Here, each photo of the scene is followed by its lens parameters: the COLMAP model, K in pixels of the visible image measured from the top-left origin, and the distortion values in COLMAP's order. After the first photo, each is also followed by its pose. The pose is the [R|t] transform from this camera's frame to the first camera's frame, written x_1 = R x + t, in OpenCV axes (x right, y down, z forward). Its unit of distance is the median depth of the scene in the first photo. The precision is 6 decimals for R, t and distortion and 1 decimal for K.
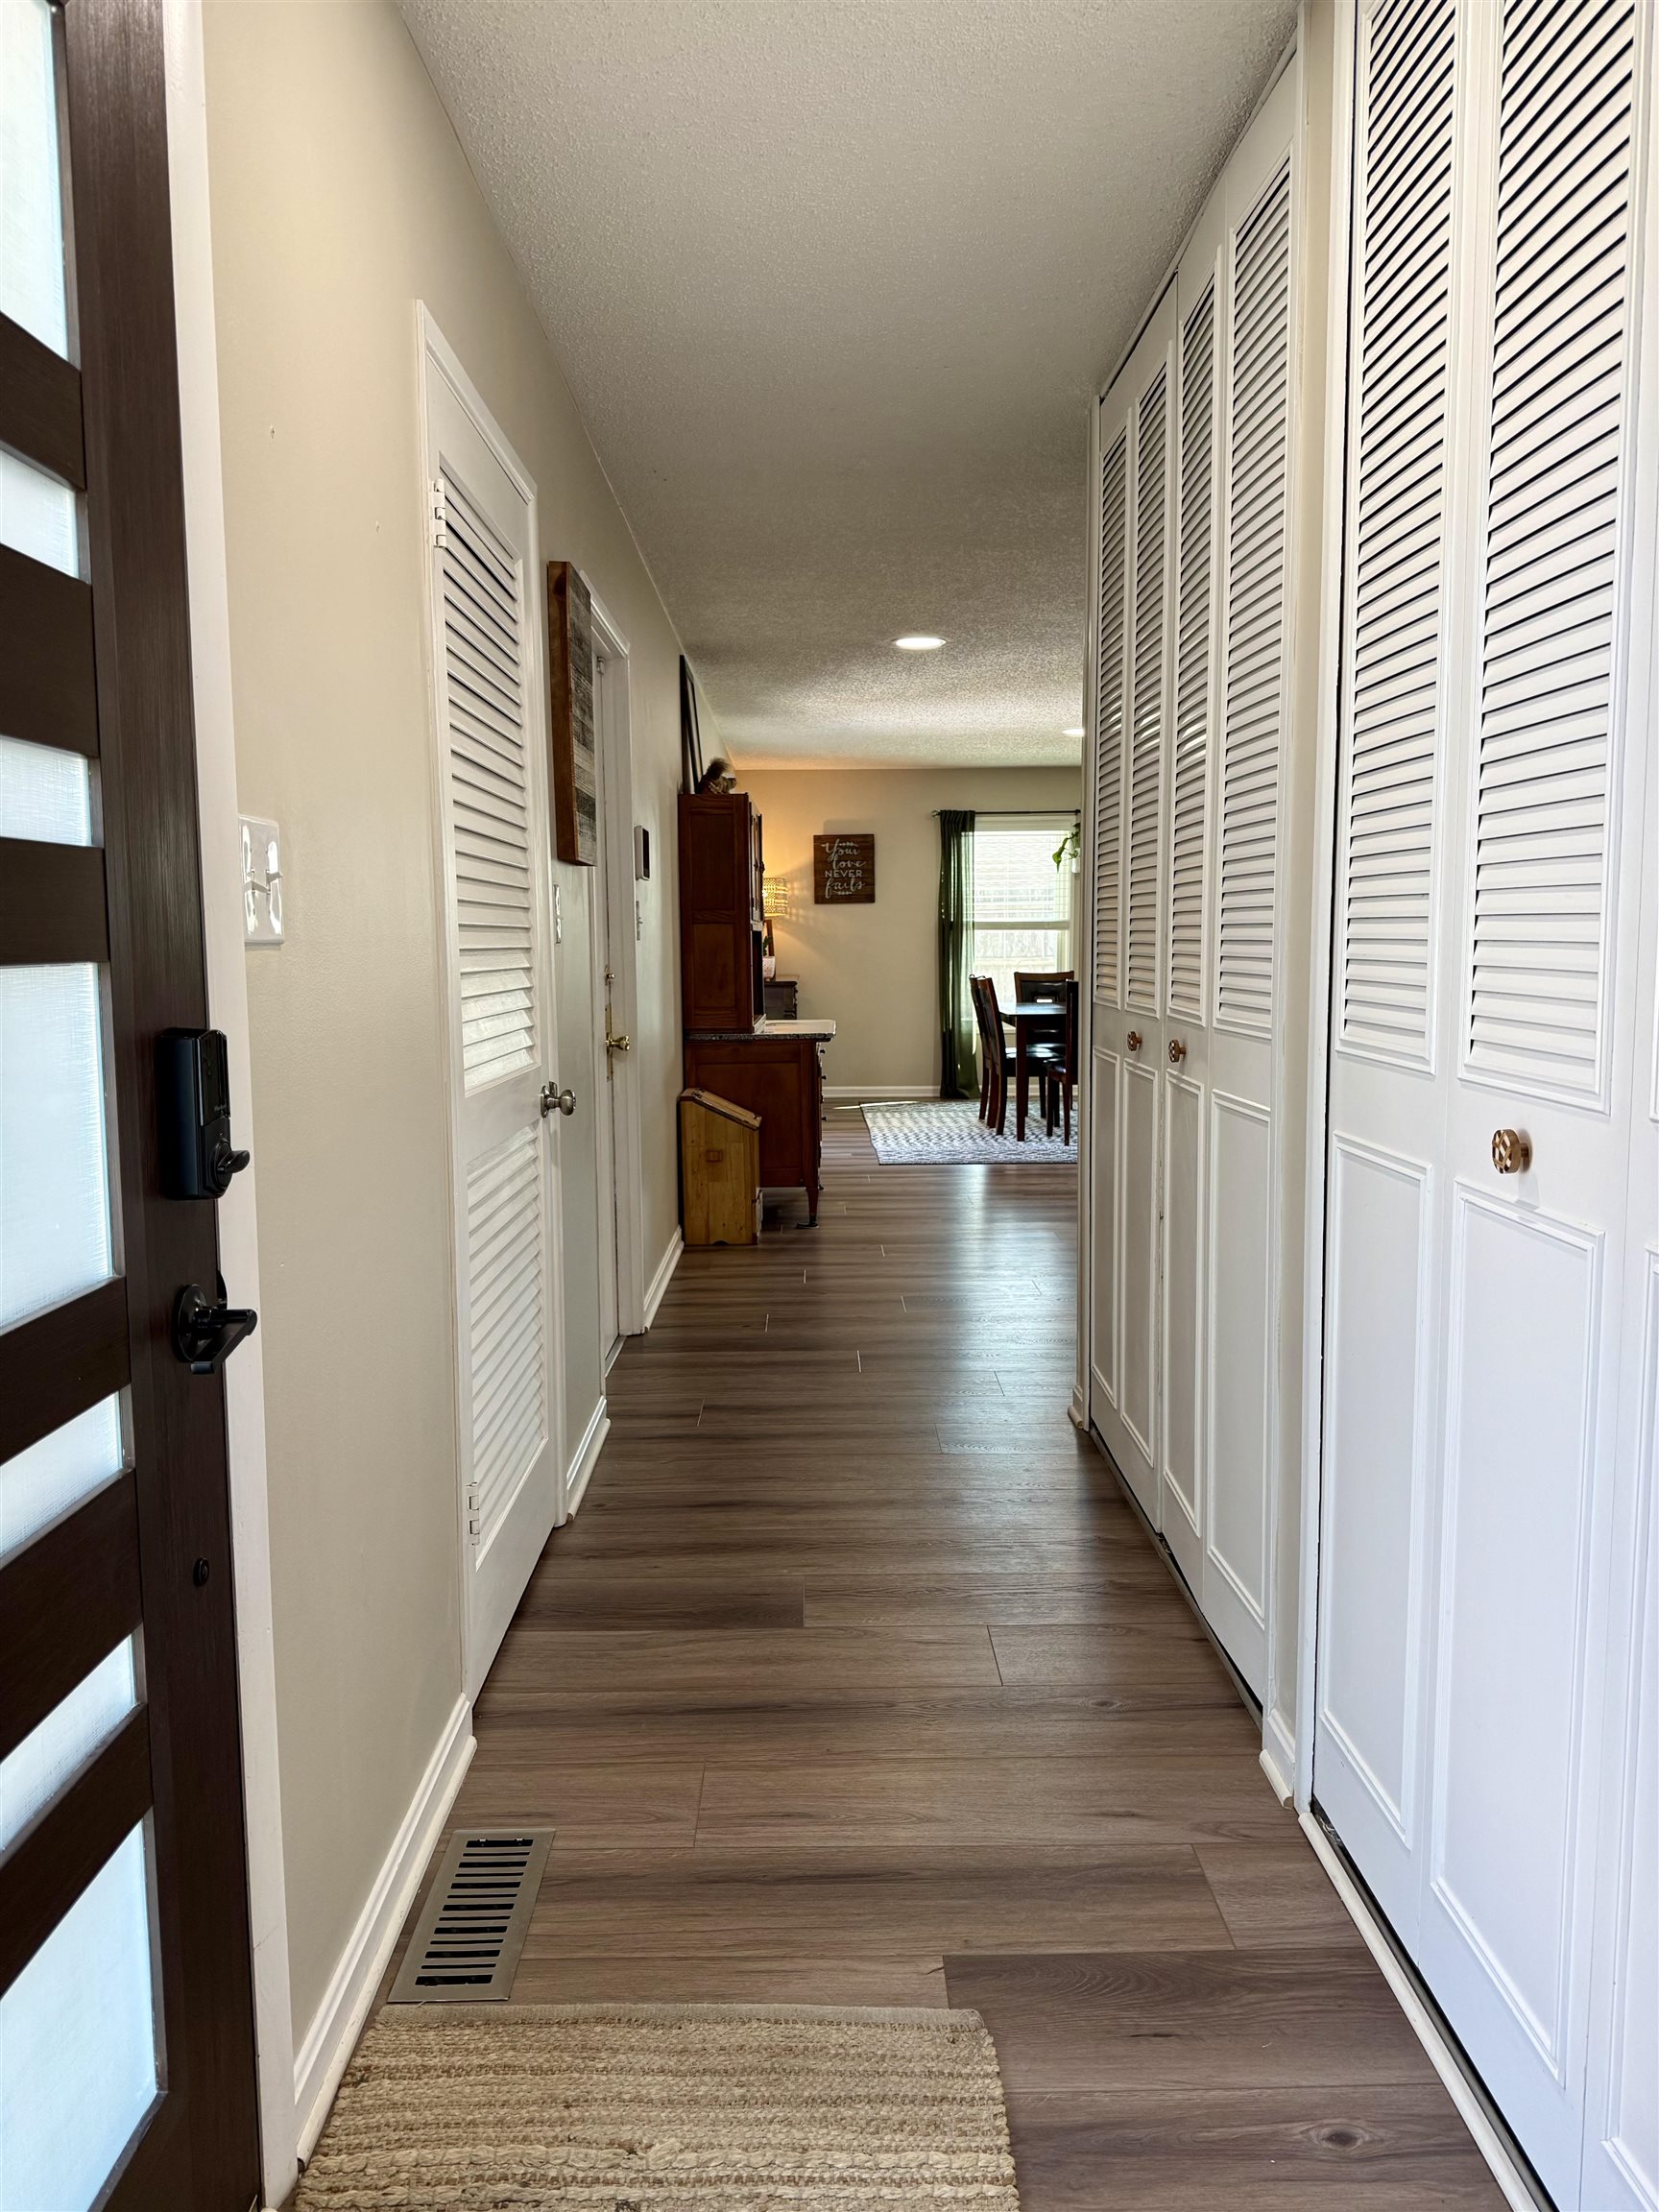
lens RADIAL K [[1547.6, 0, 818.9], [0, 1547.6, 1100.7], [0, 0, 1]] dist [0.071556, 0.000806]
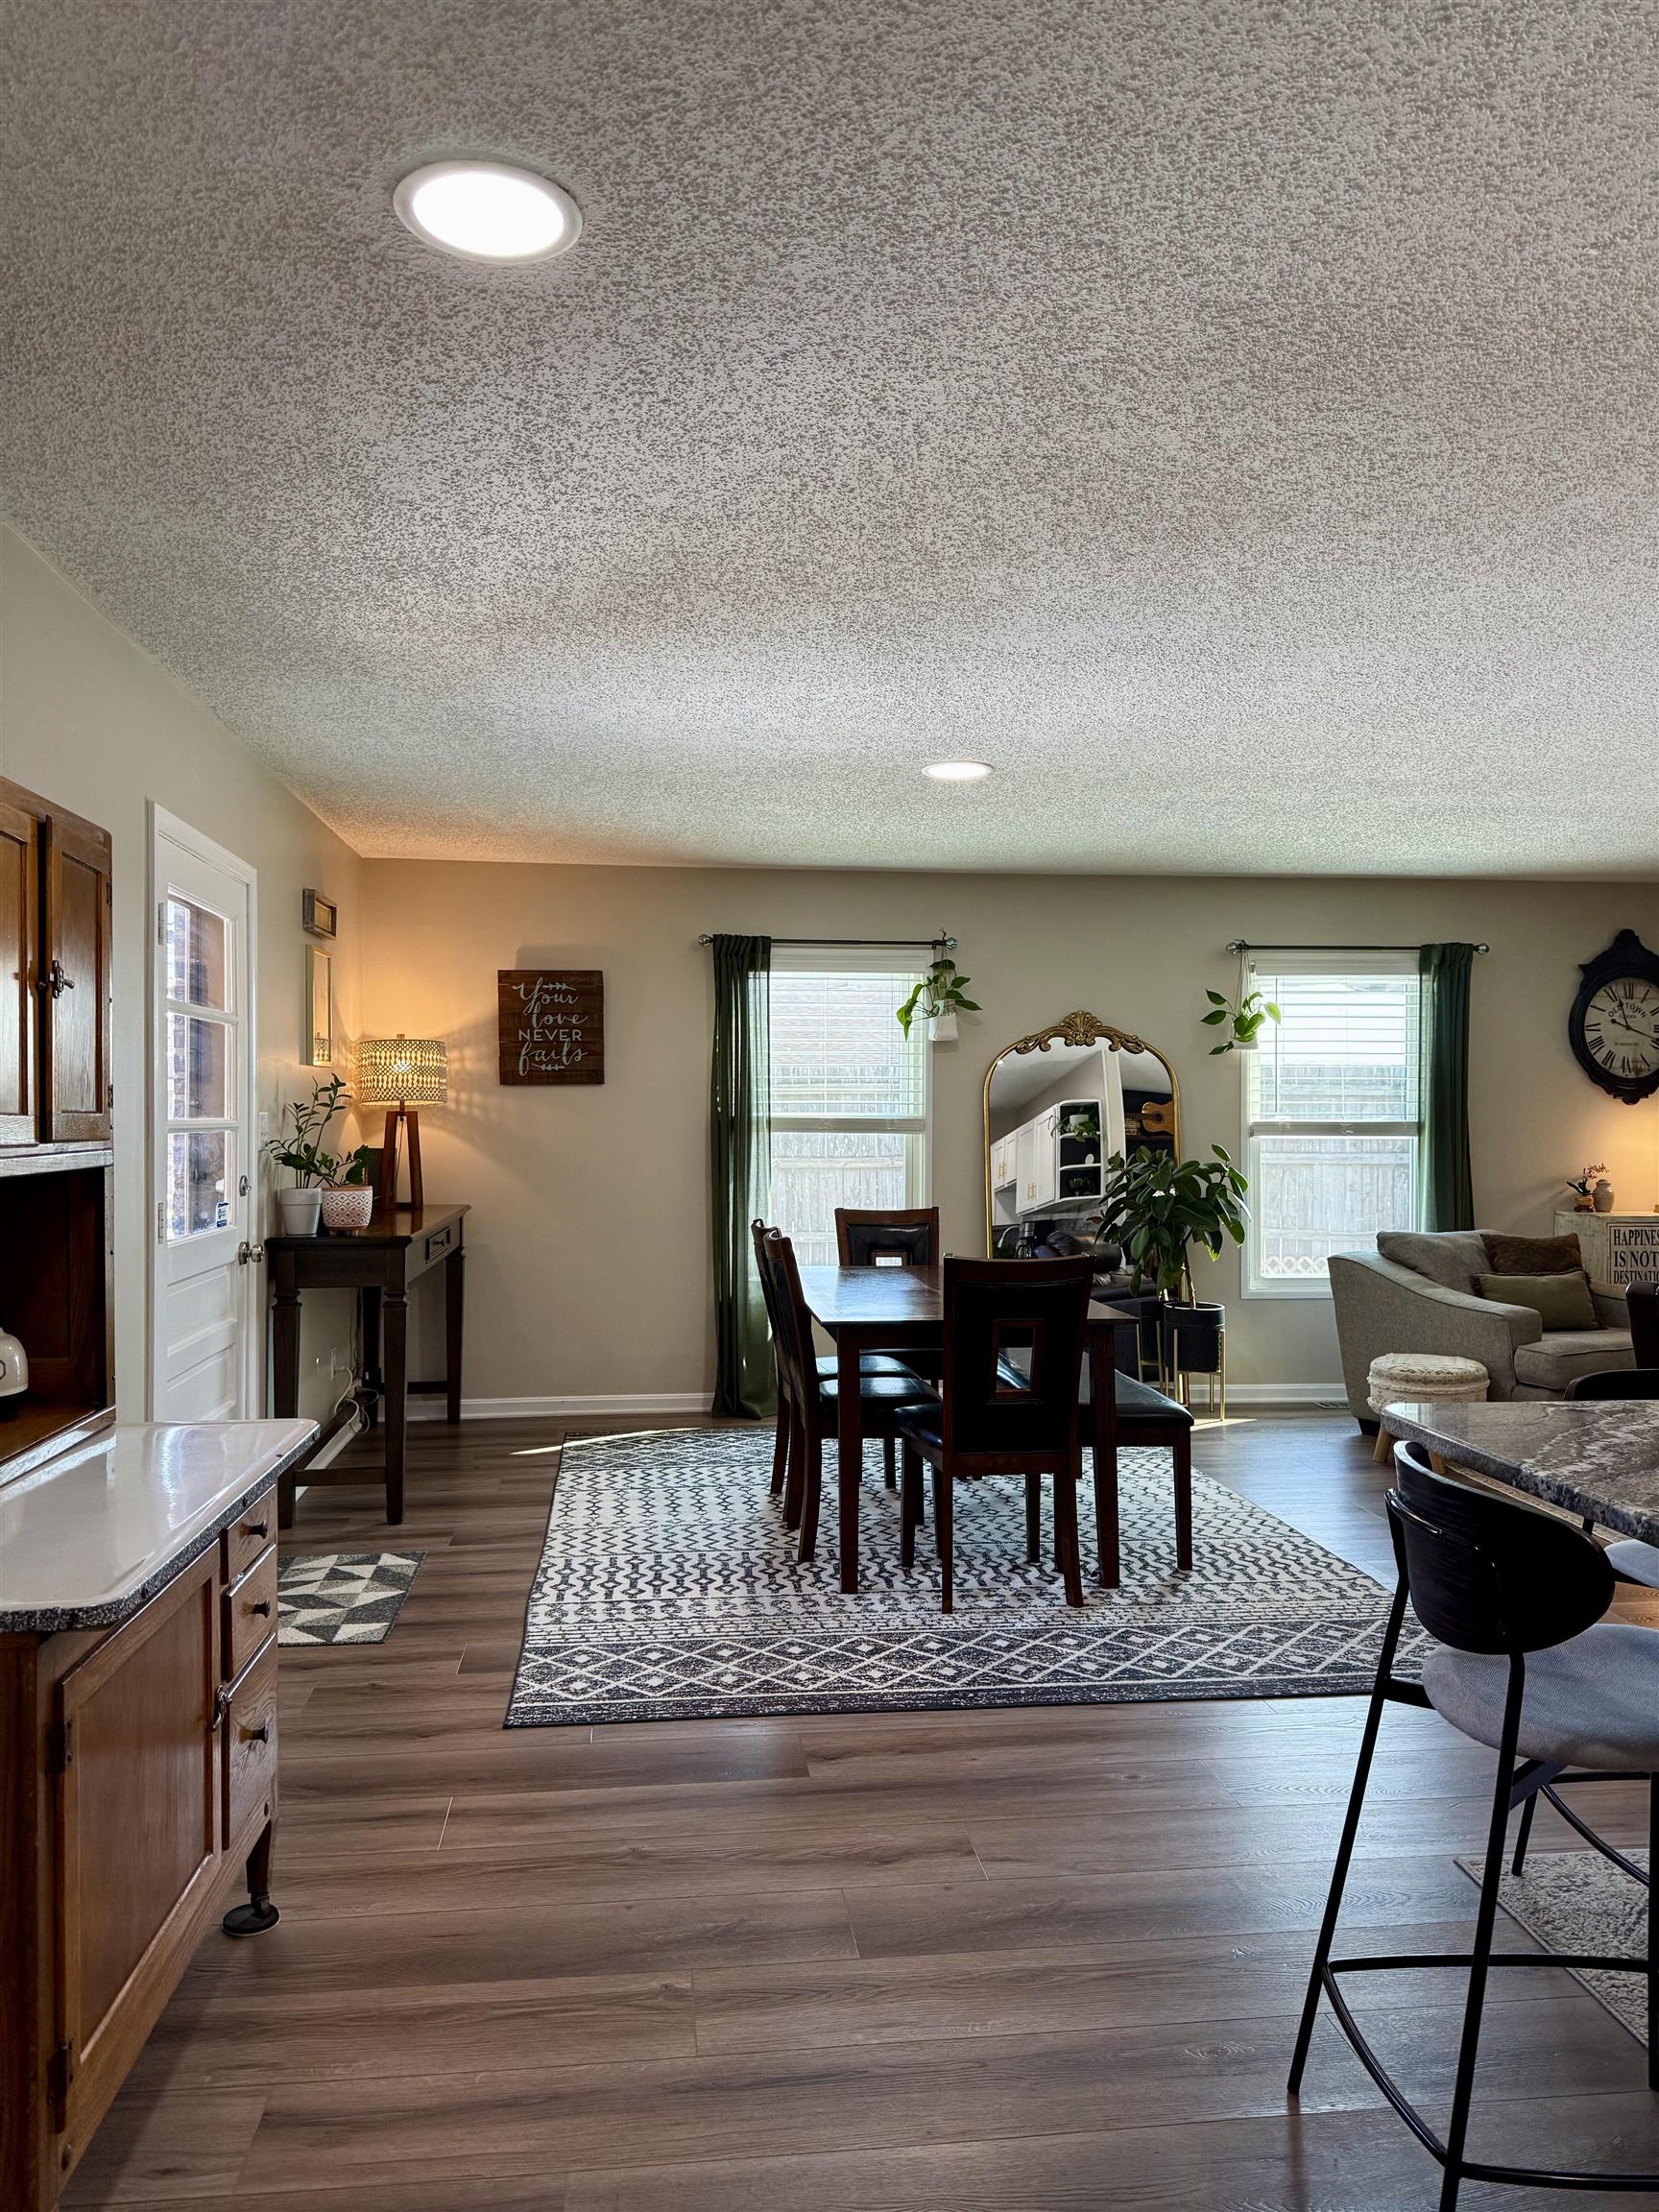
lens RADIAL K [[1547.6, 0, 817.6], [0, 1547.6, 1098.6], [0, 0, 1]] dist [0.071556, 0.000806]
pose [[0.993685, 0.012588, 0.111496, 0.052270], [-0.001525, 0.995110, -0.098757, -0.064491], [-0.112194, 0.097963, 0.988846, 0.407346]]
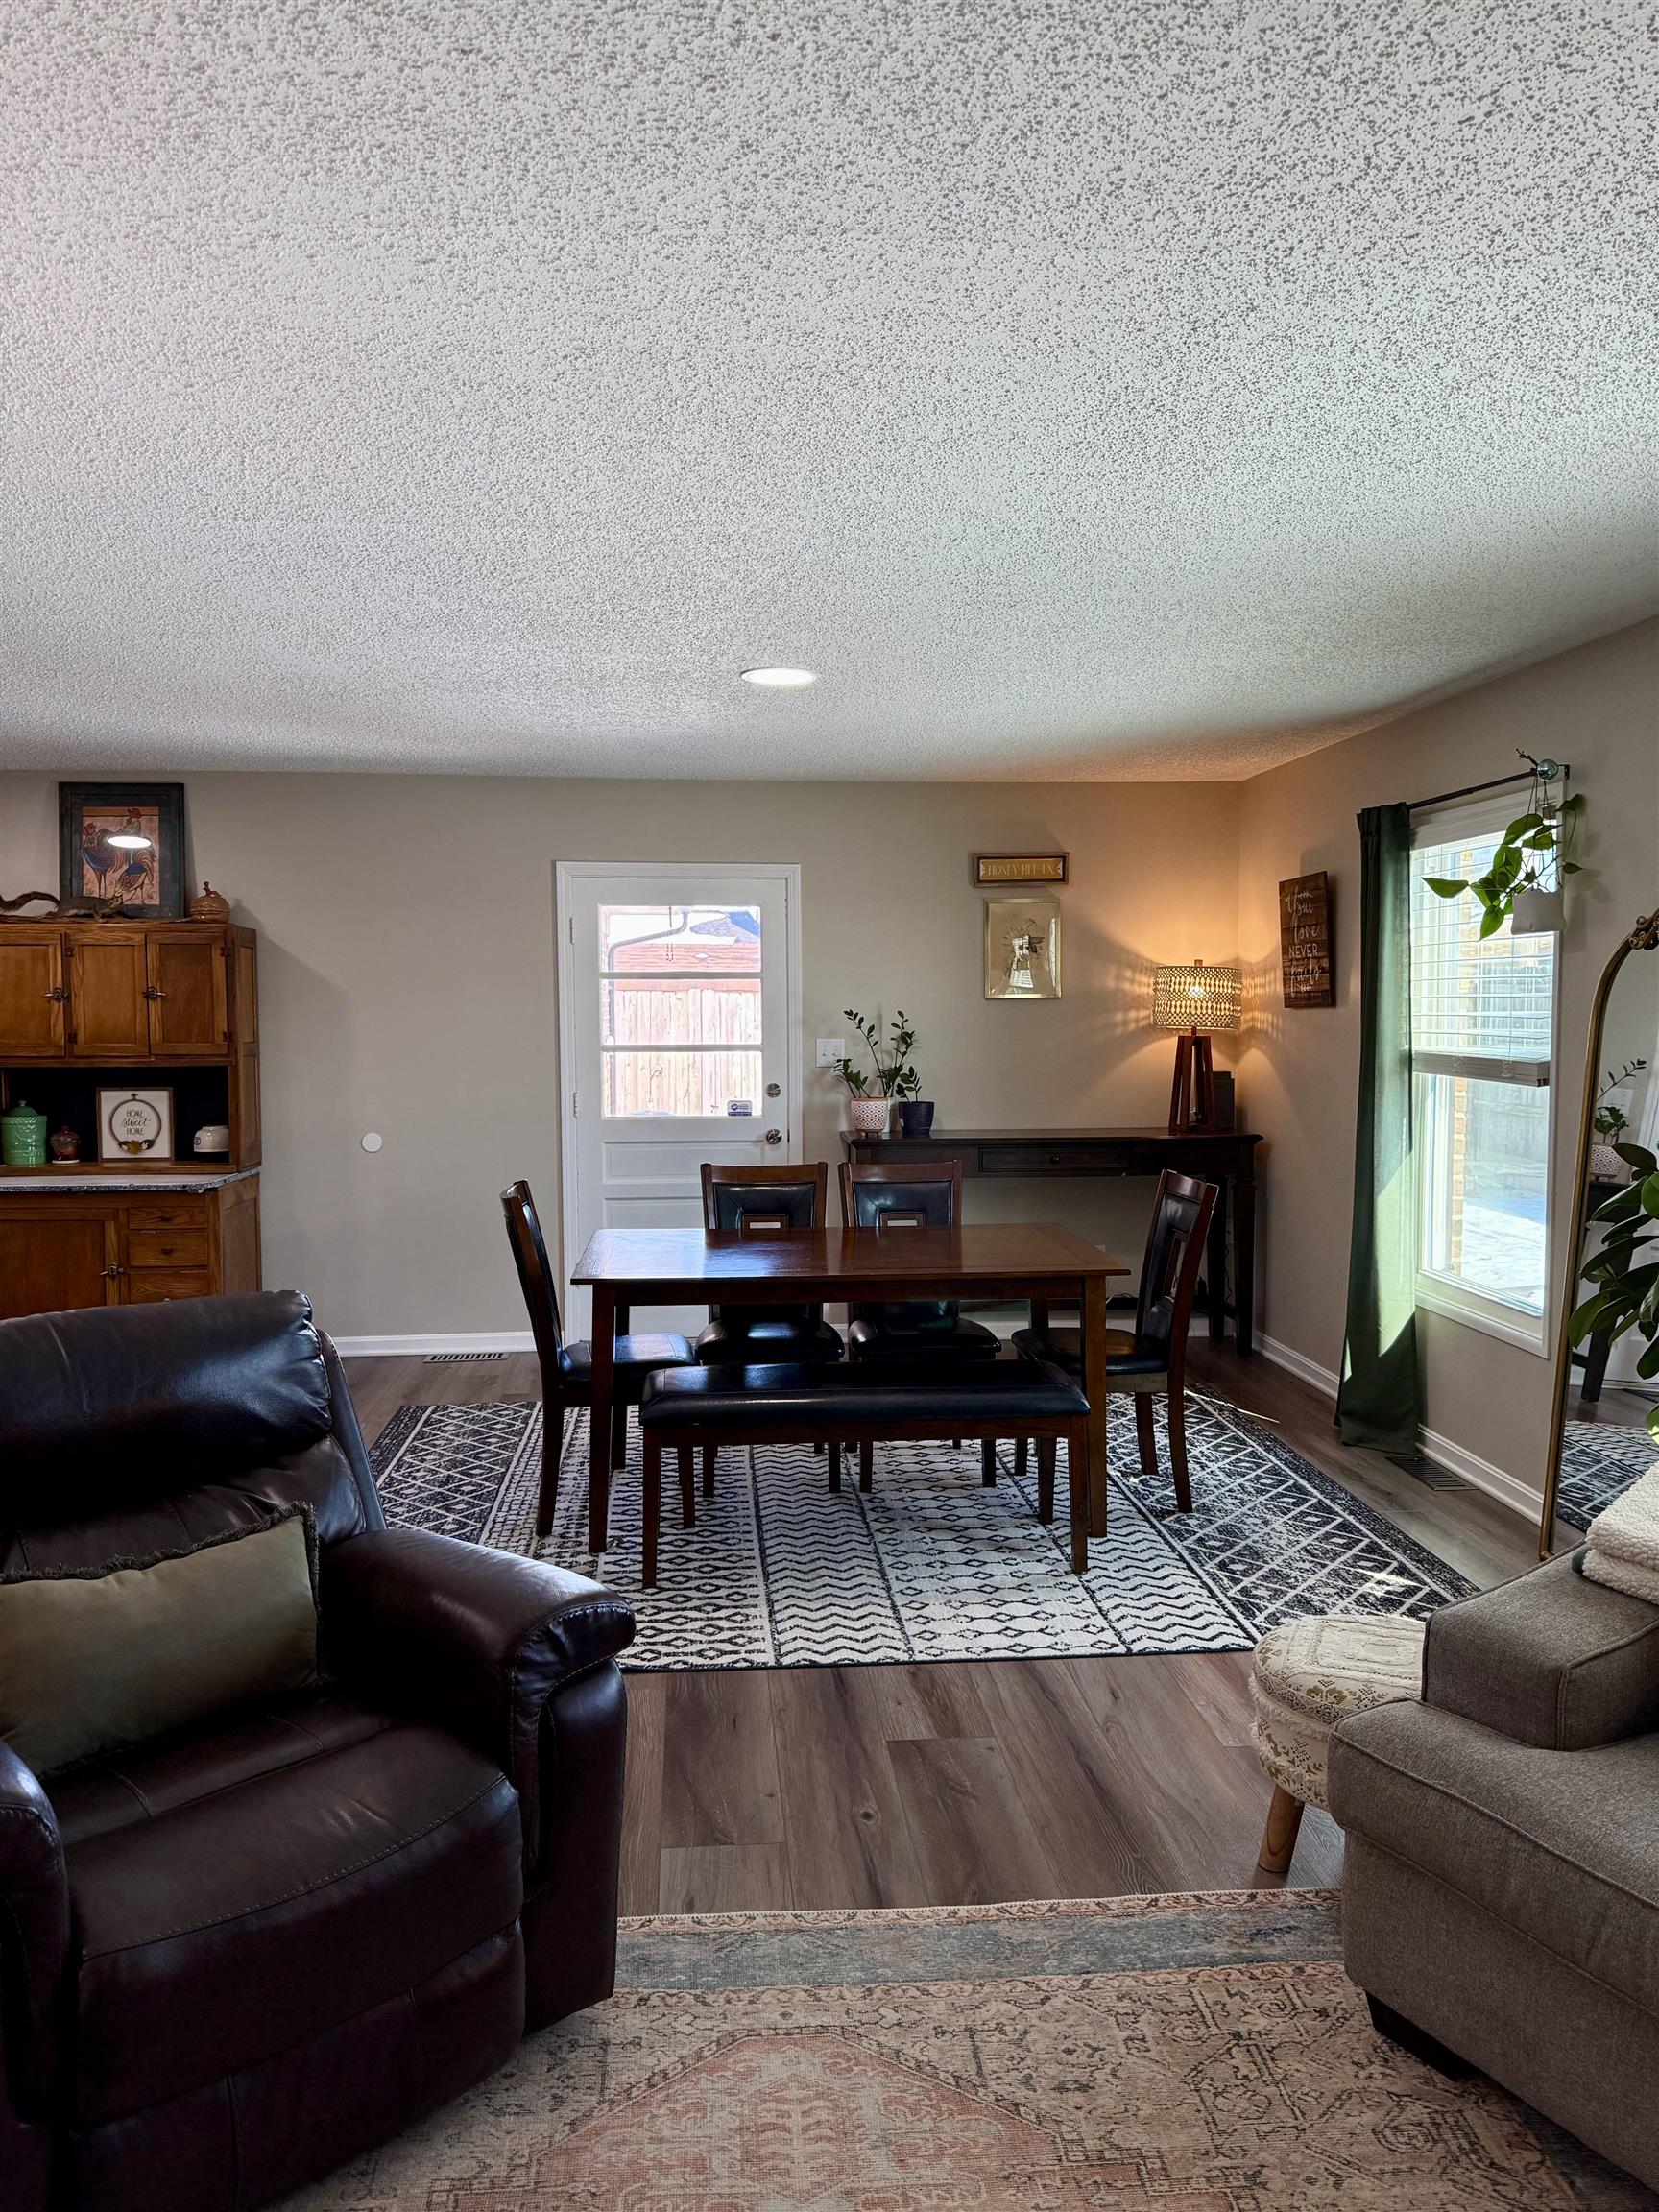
lens RADIAL K [[1547.6, 0, 820.6], [0, 1547.6, 1114.9], [0, 0, 1]] dist [0.071556, 0.000806]
pose [[0.083374, 0.071294, -0.993965, 0.522141], [-0.100866, 0.992919, 0.062758, -0.109246], [0.991400, 0.095025, 0.089975, 0.804035]]
